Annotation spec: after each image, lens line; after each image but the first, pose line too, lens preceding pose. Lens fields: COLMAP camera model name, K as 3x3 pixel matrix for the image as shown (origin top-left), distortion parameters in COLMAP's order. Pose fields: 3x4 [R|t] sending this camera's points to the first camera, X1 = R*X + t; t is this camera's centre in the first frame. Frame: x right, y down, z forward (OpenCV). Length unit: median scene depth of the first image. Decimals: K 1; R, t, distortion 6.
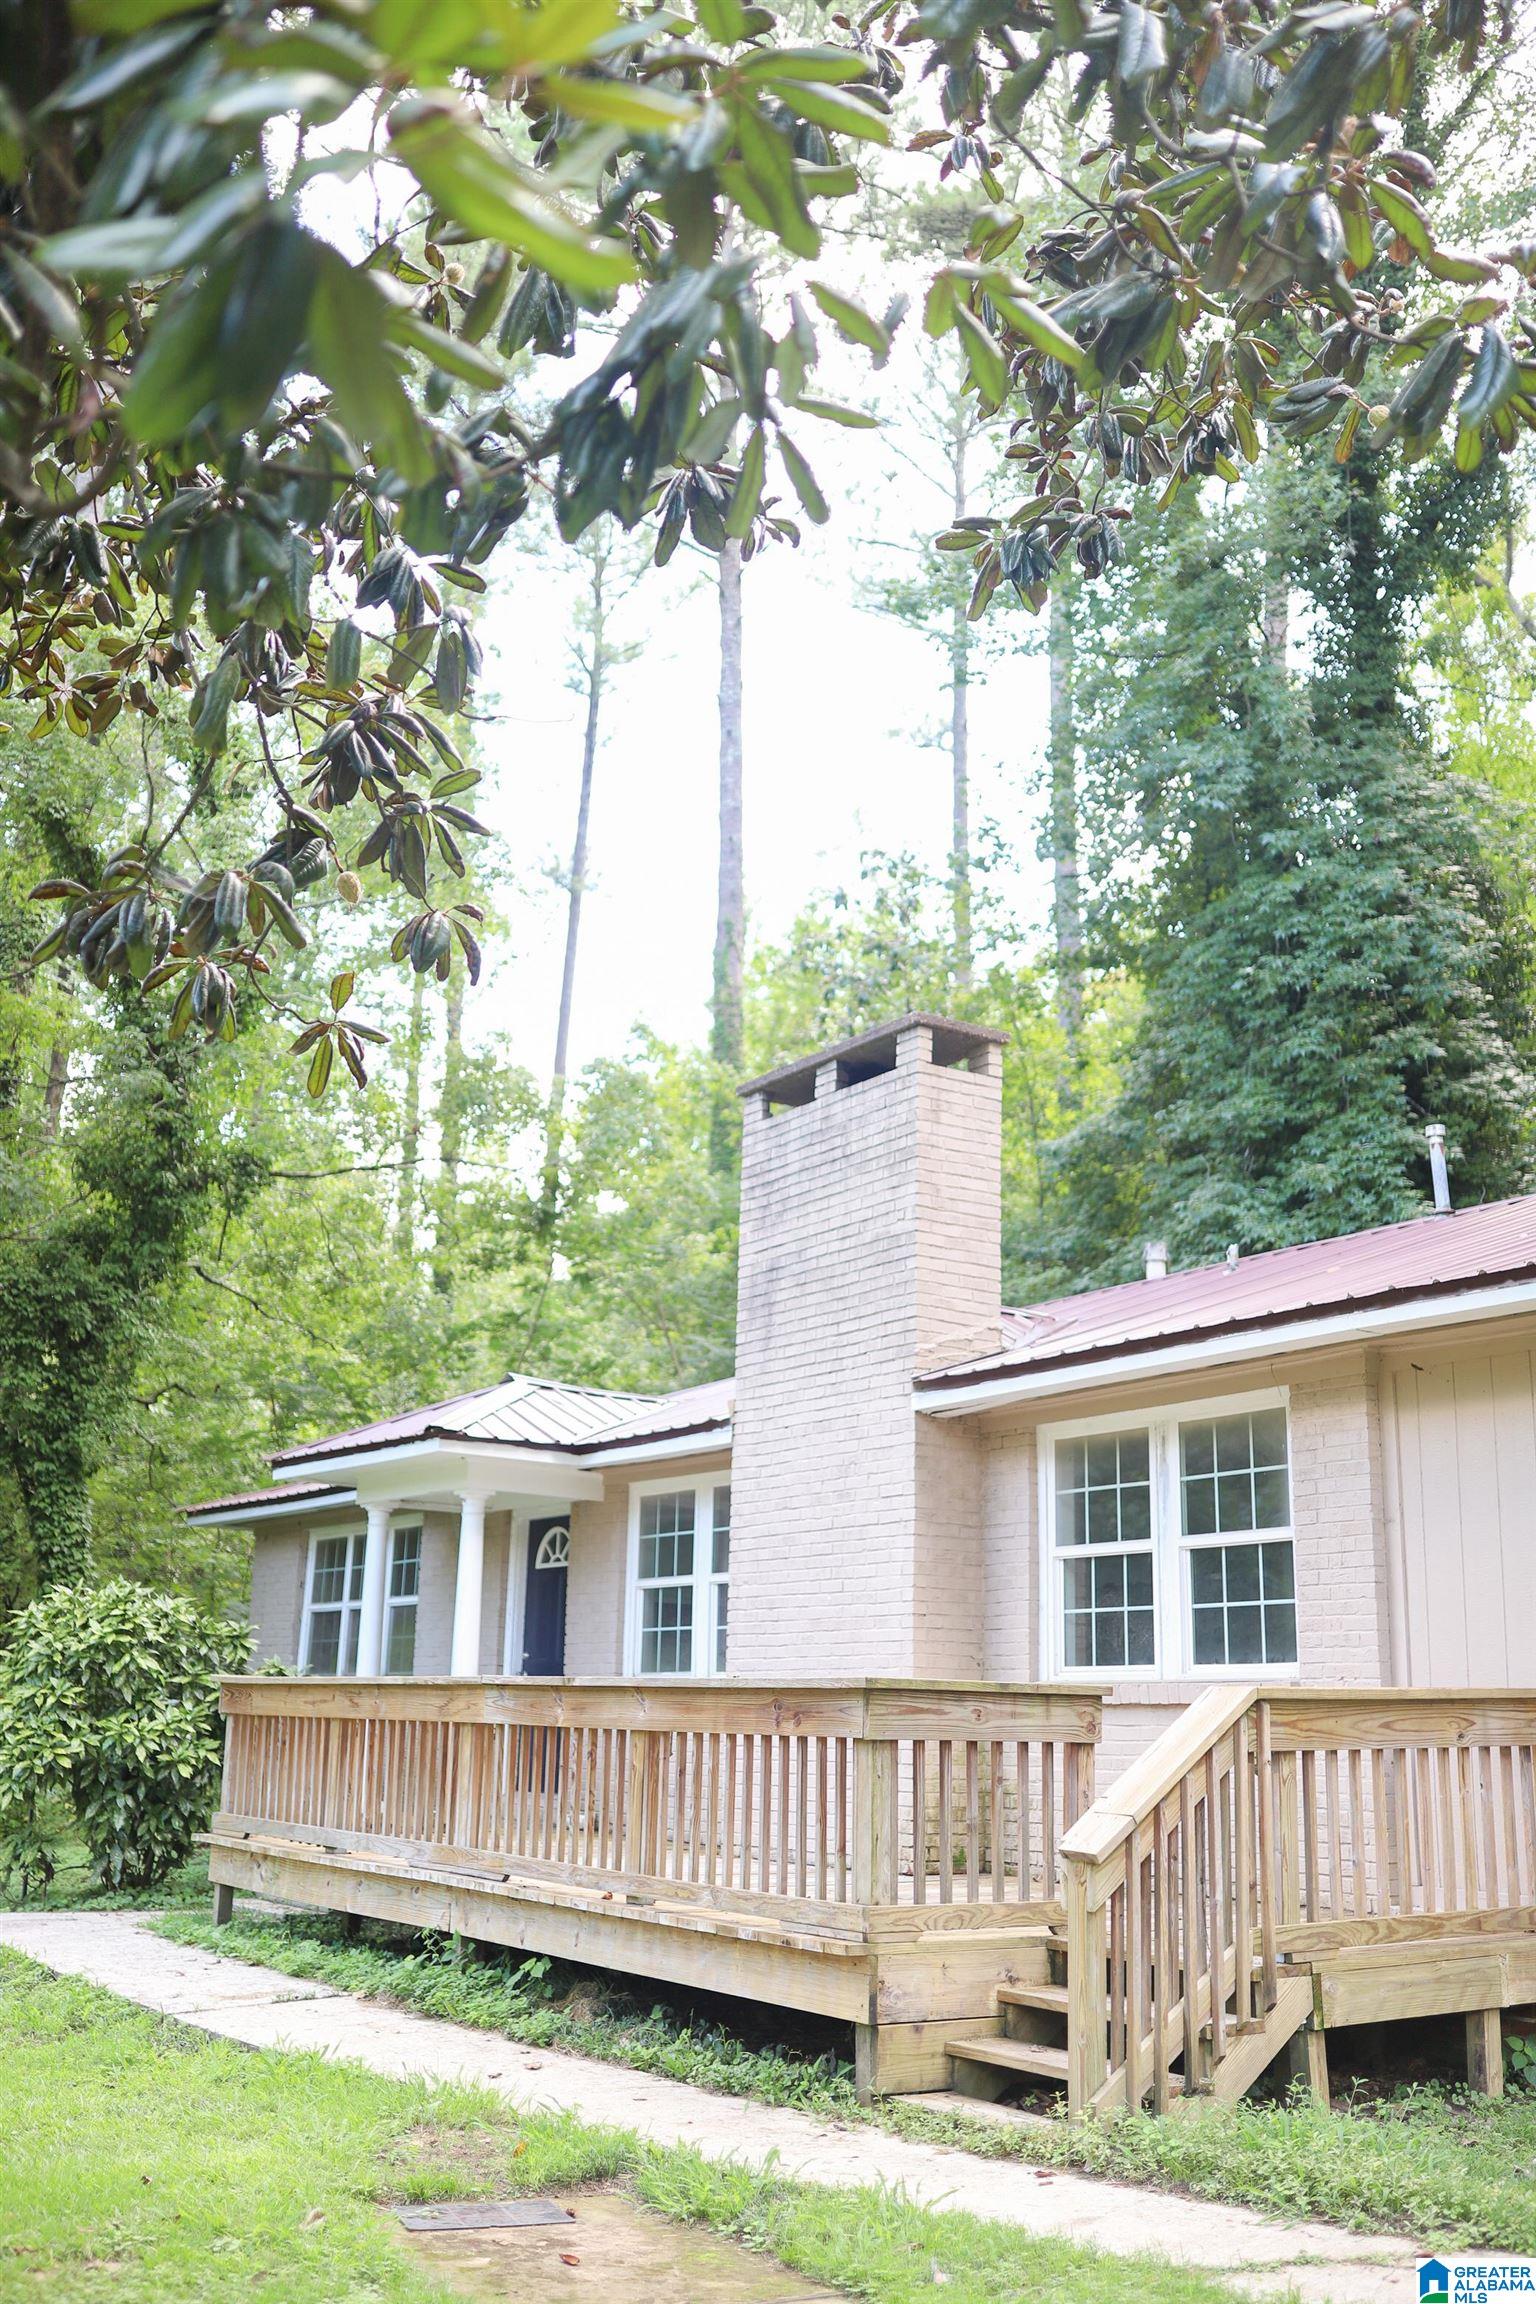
lens RADIAL K [[2177.0, 0, 768.0], [0, 2177.0, 1152.0], [0, 0, 1]] dist [-0.066995, 0.106834]
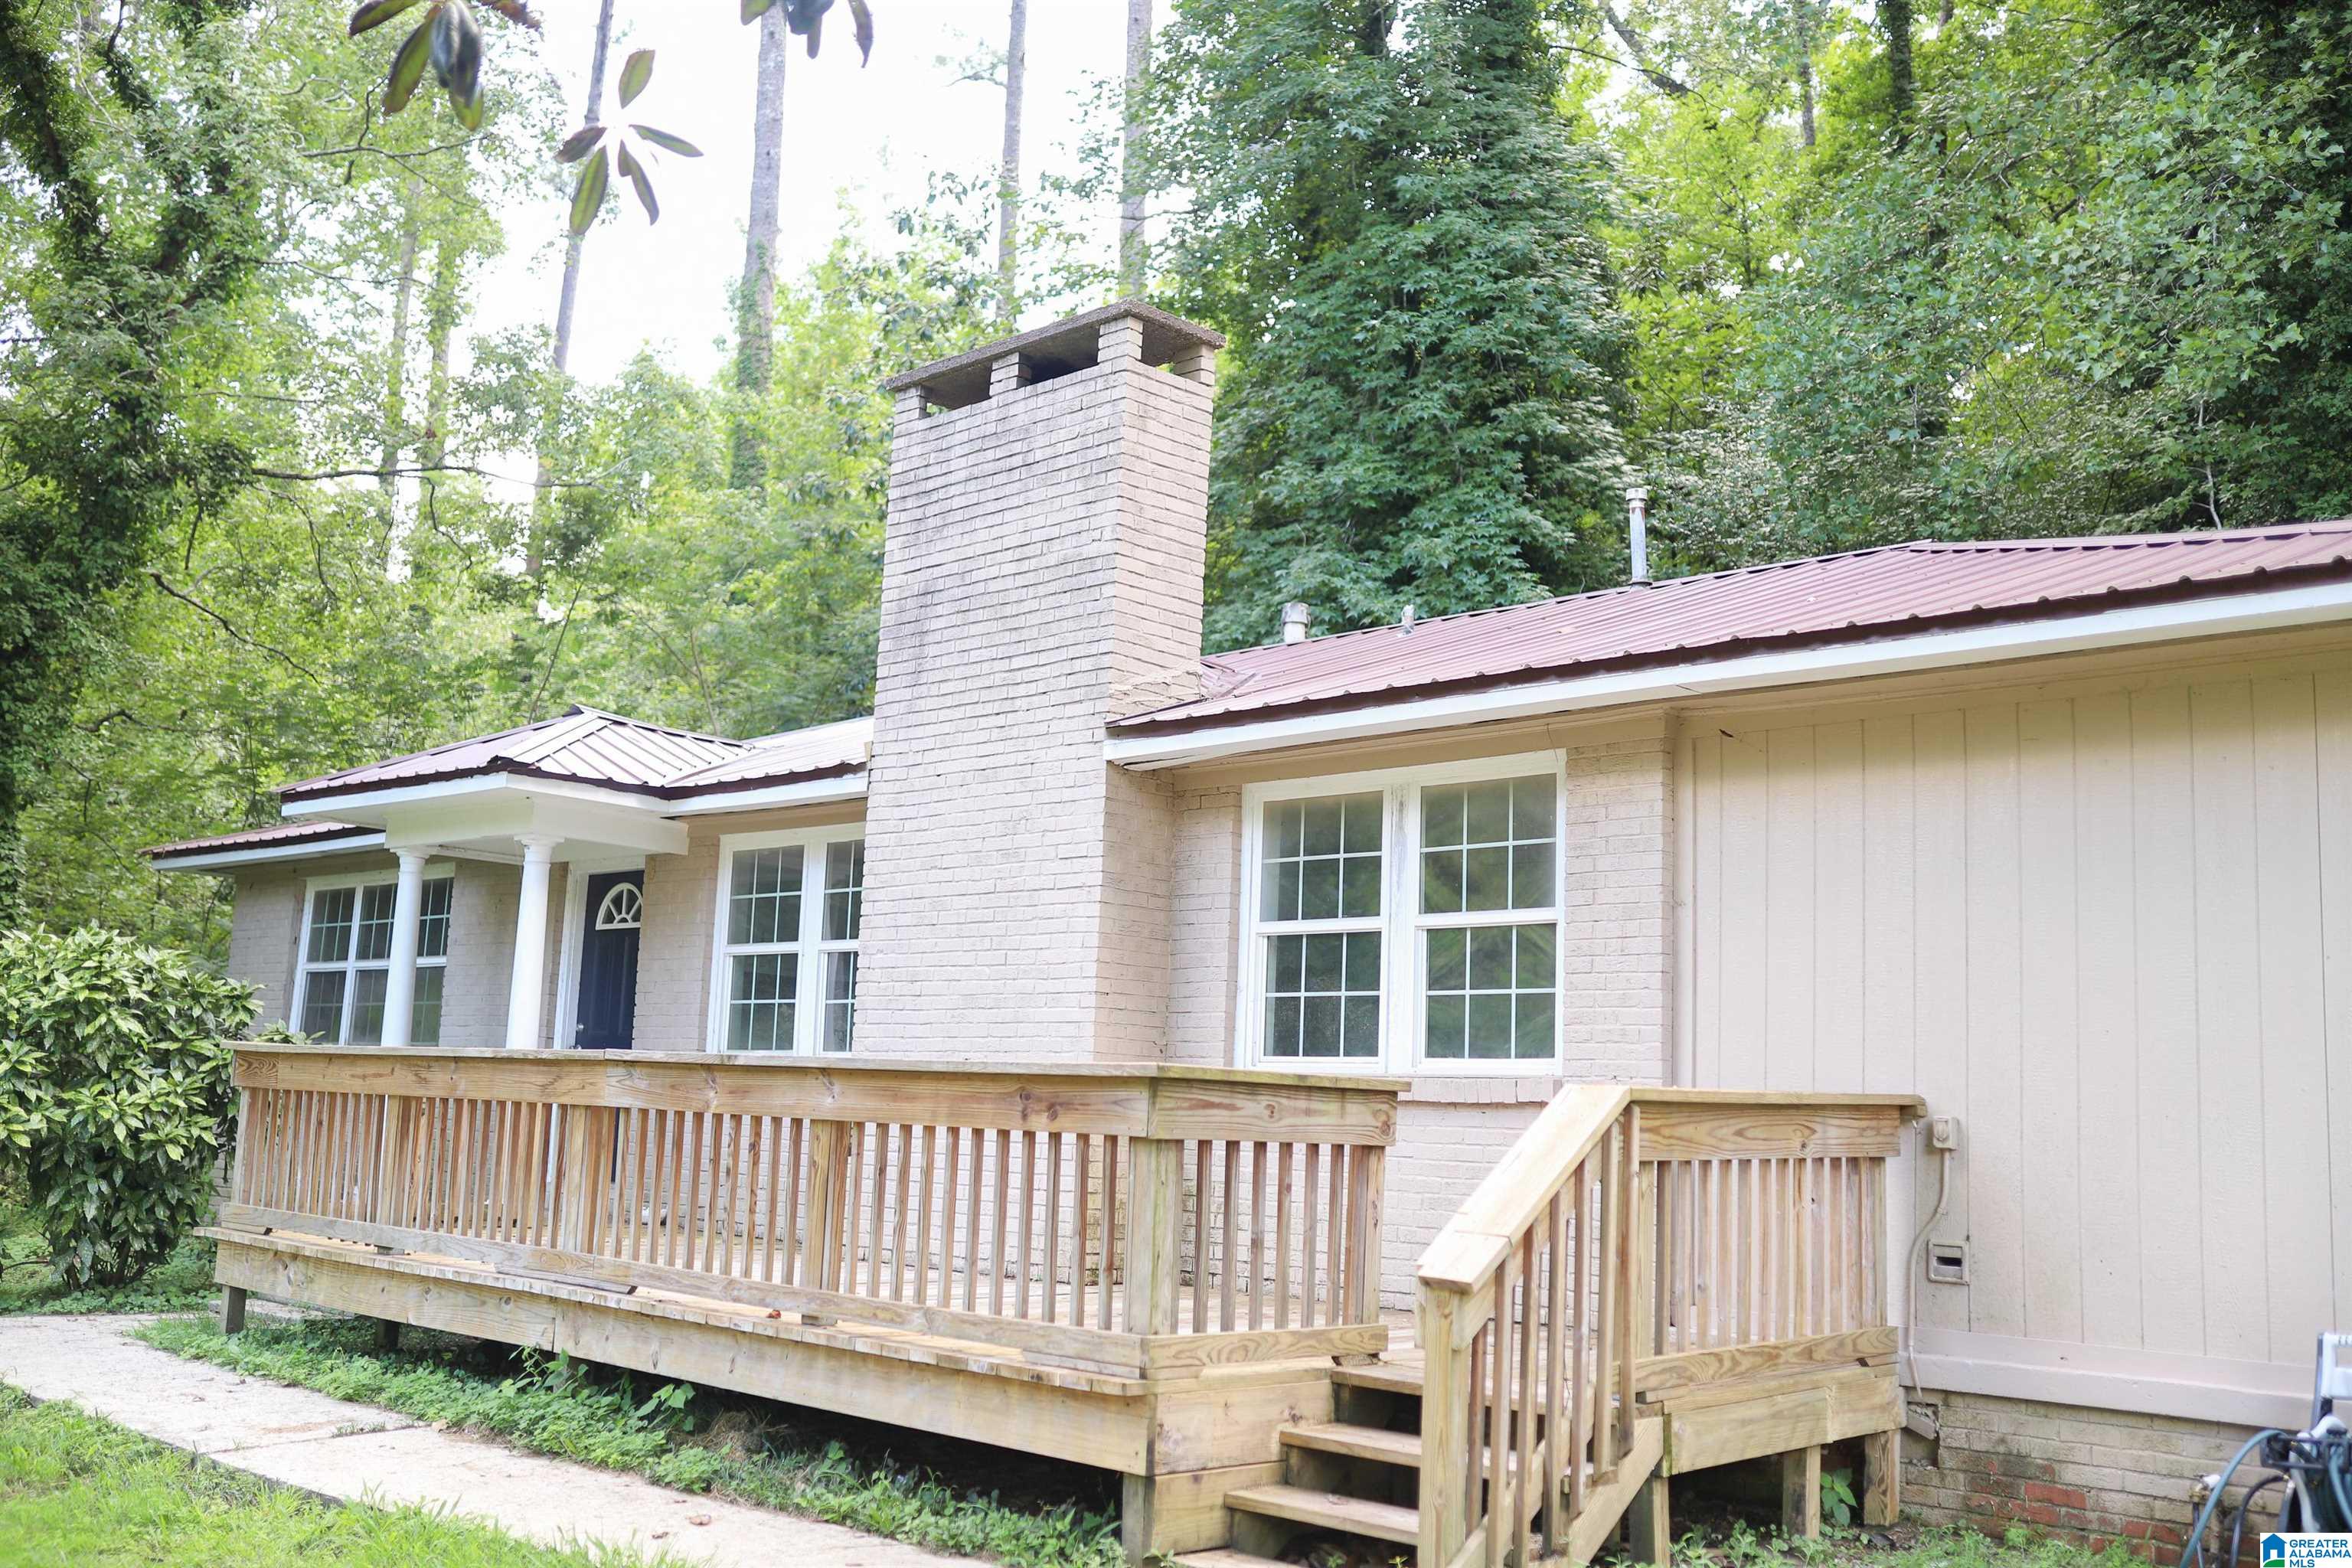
lens RADIAL K [[2222.4, 0, 1170.2], [0, 2222.4, 779.3], [0, 0, 1]] dist [-0.066995, 0.106834]
pose [[0.979330, 0.047518, 0.196608, -0.073282], [-0.068984, 0.992201, 0.103815, 0.029629], [-0.190142, -0.115232, 0.974971, 0.119348]]
